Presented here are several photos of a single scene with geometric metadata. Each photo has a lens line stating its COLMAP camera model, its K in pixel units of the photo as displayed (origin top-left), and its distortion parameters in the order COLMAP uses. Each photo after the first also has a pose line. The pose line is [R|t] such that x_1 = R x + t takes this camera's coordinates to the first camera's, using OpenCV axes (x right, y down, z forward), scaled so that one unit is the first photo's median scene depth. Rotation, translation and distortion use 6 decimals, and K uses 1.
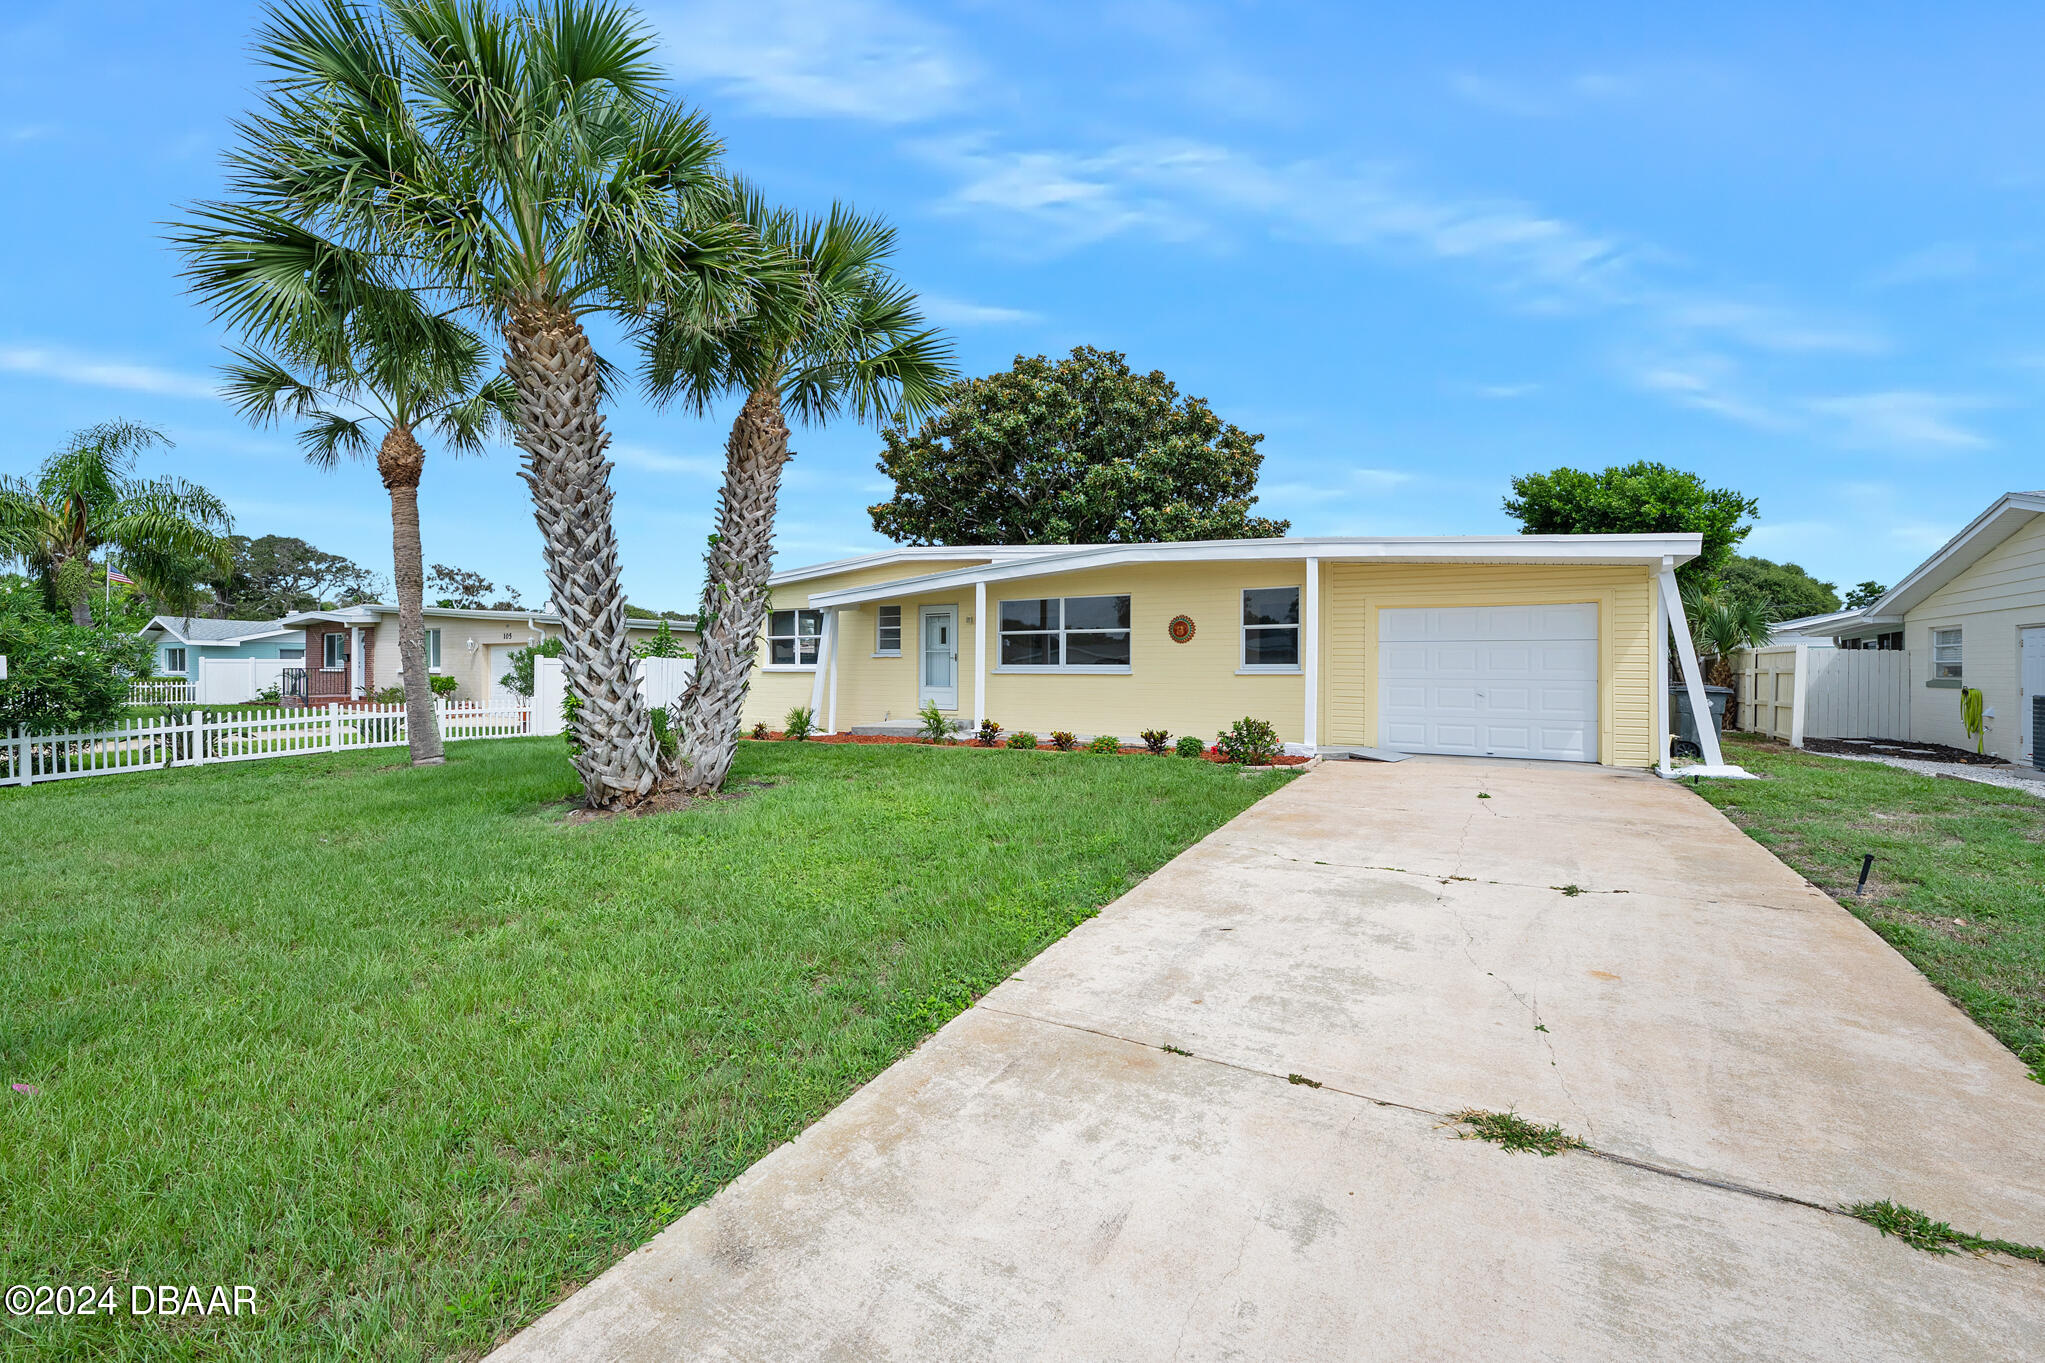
lens RADIAL K [[852.1, 0, 1004.6], [0, 852.1, 631.7], [0, 0, 1]] dist [0.002666, 0.000238]
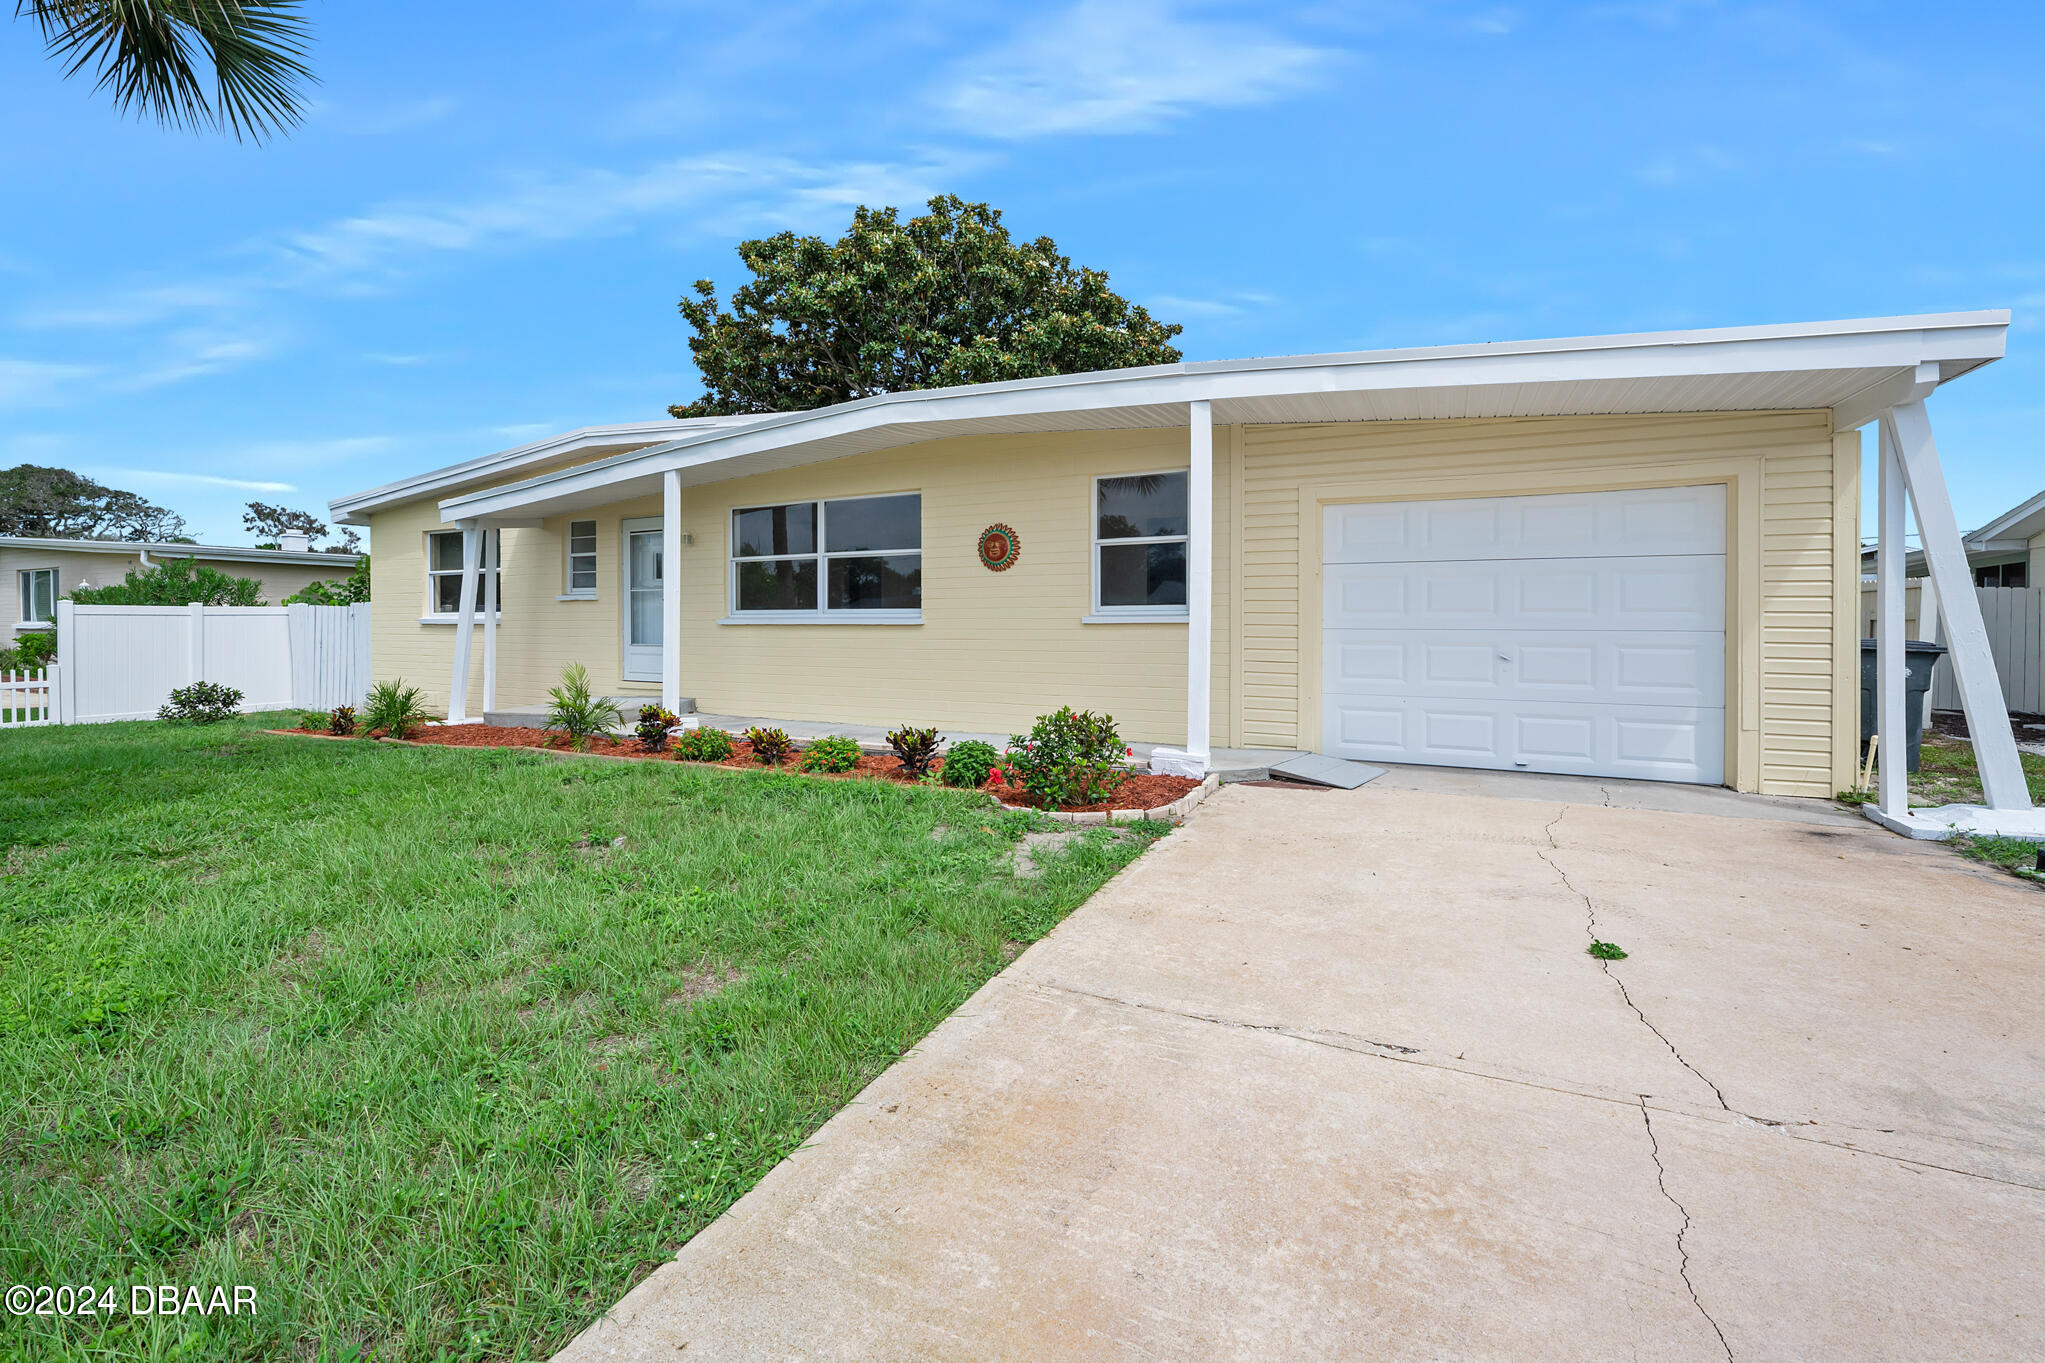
lens RADIAL K [[868.9, 0, 1015.7], [0, 868.9, 584.9], [0, 0, 1]] dist [0.007932, 0.000036]
pose [[0.997044, -0.000203, 0.076835, 0.153844], [0.000212, 1.000000, -0.000105, 0.020427], [-0.076835, 0.000121, 0.997044, 0.353924]]
